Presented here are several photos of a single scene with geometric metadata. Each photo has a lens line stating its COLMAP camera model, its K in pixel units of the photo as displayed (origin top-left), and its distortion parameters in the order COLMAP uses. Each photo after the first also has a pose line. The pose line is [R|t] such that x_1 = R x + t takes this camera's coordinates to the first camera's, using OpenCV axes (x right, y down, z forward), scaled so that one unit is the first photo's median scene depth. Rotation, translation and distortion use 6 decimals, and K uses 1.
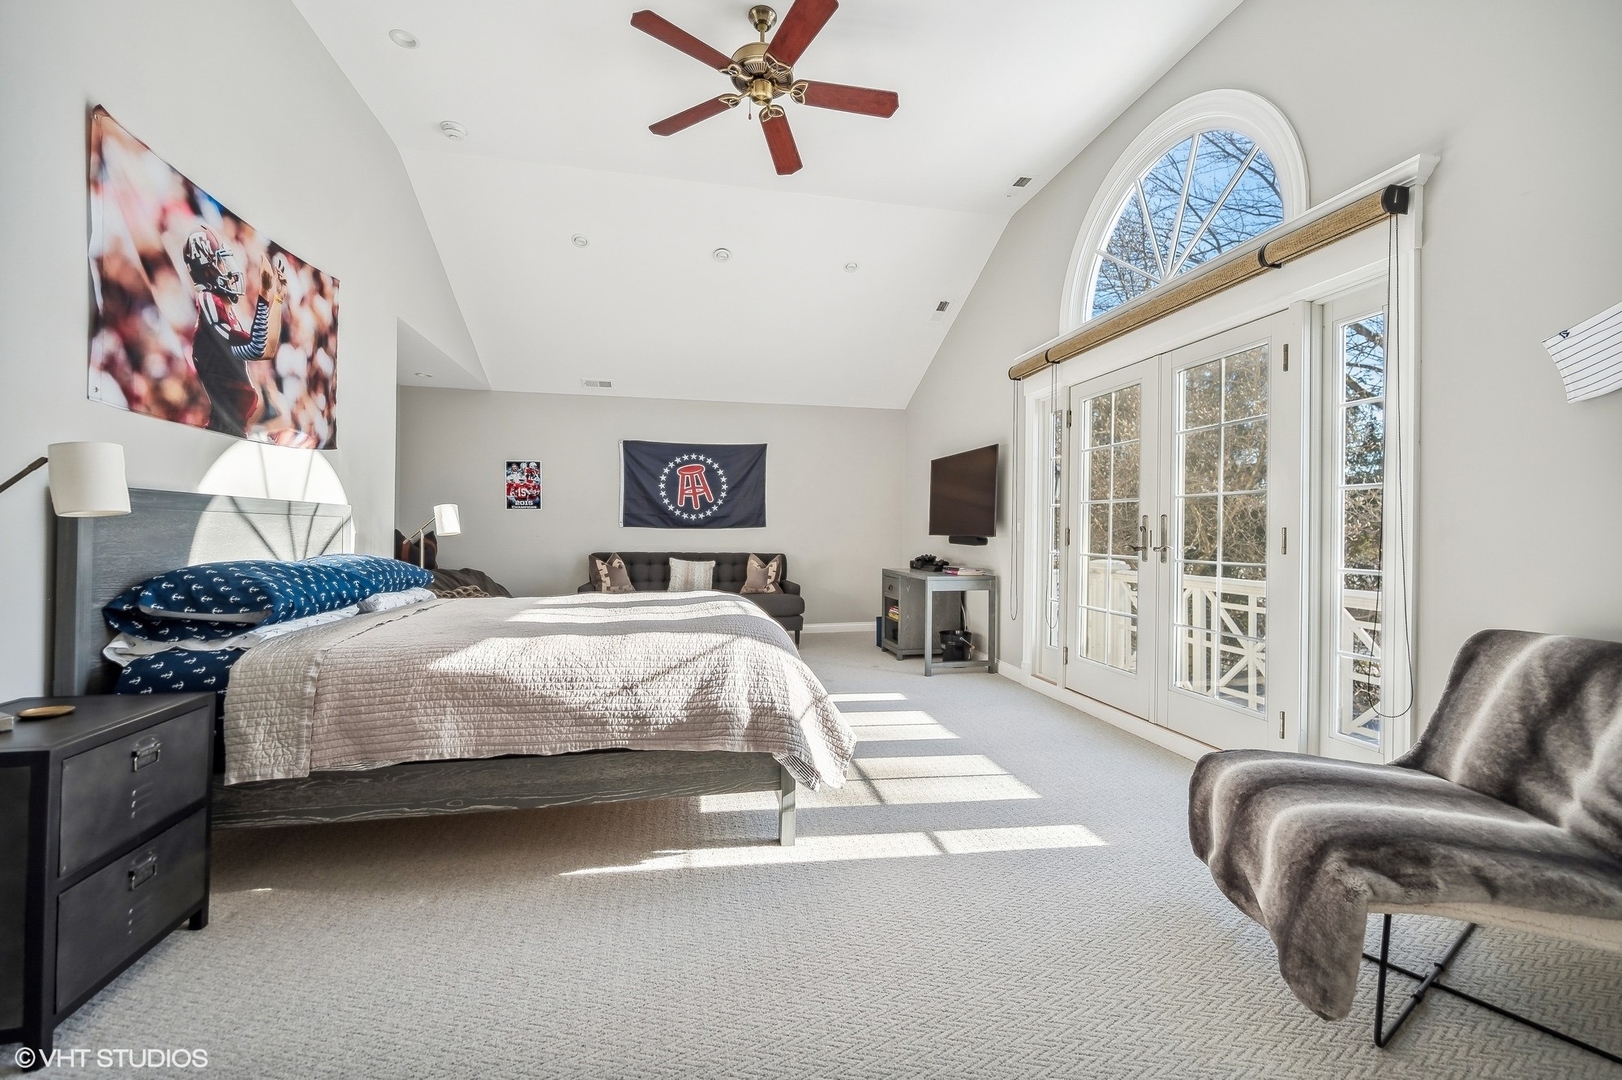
lens RADIAL K [[642.3, 0, 813.9], [0, 642.3, 534.5], [0, 0, 1]] dist [0.008911, -0.000136]
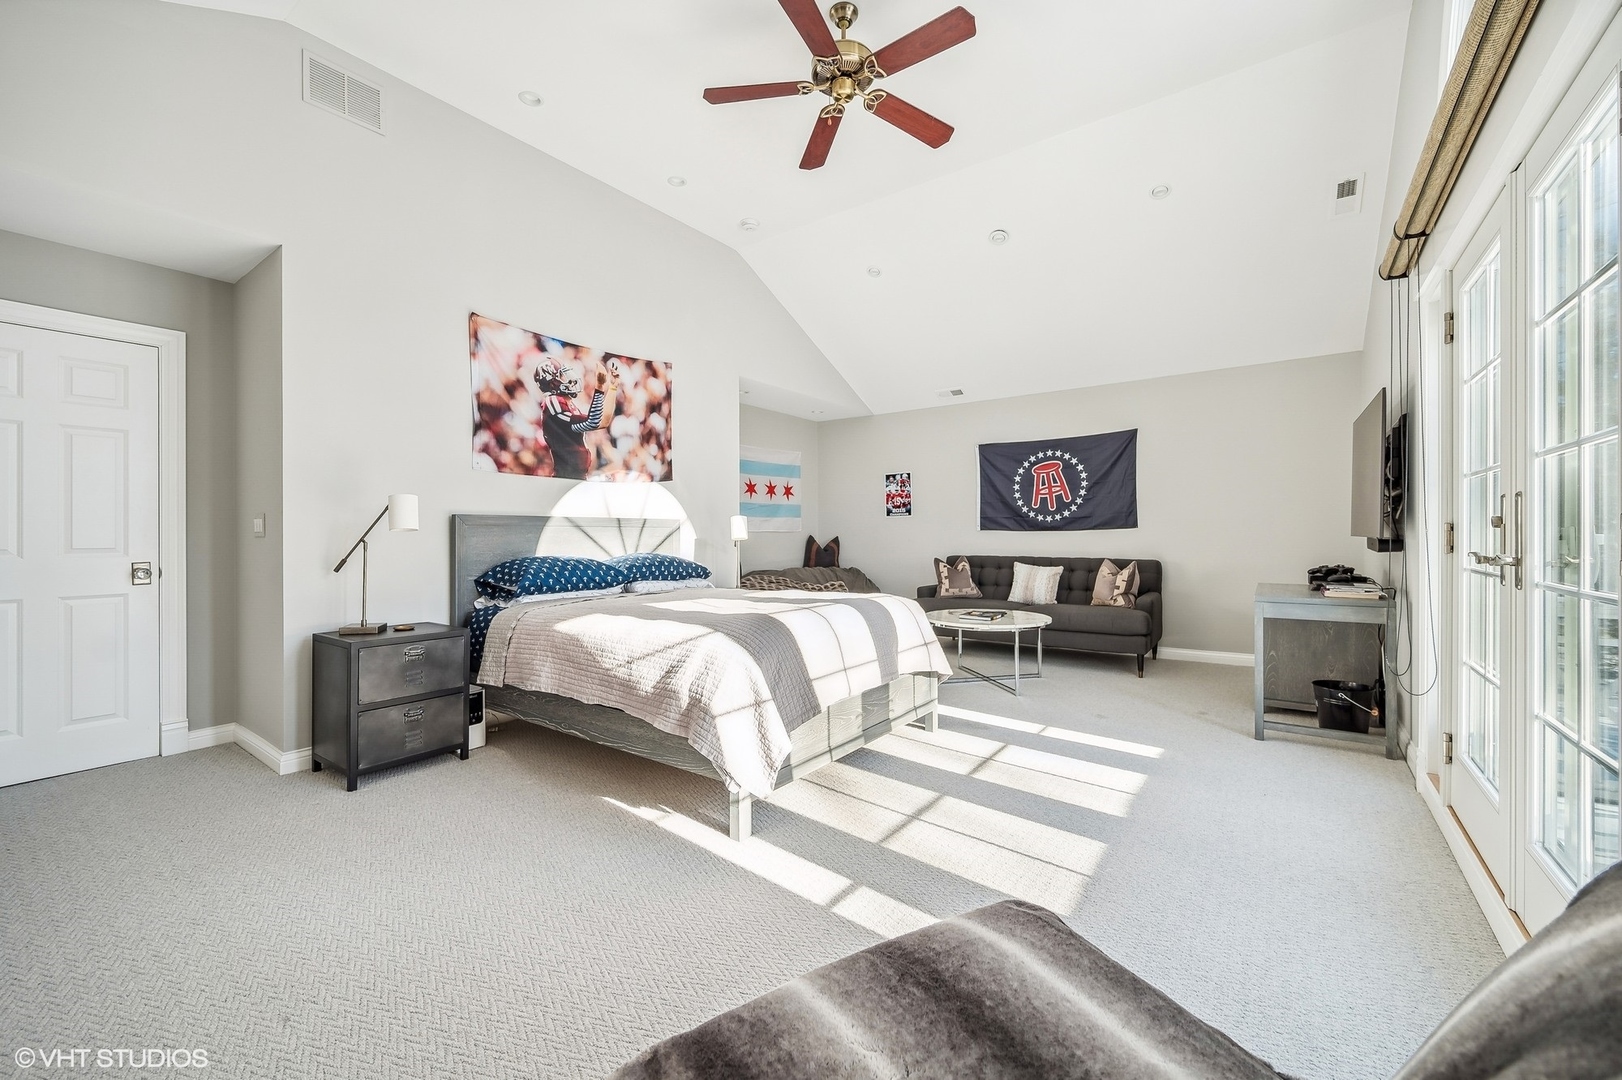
lens RADIAL K [[642.3, 0, 819.4], [0, 642.3, 536.4], [0, 0, 1]] dist [0.008911, -0.000136]
pose [[0.683082, -0.008154, -0.730297, 0.632683], [0.006180, 0.999966, -0.005384, 0.003125], [0.730316, -0.000835, 0.683109, 0.307834]]
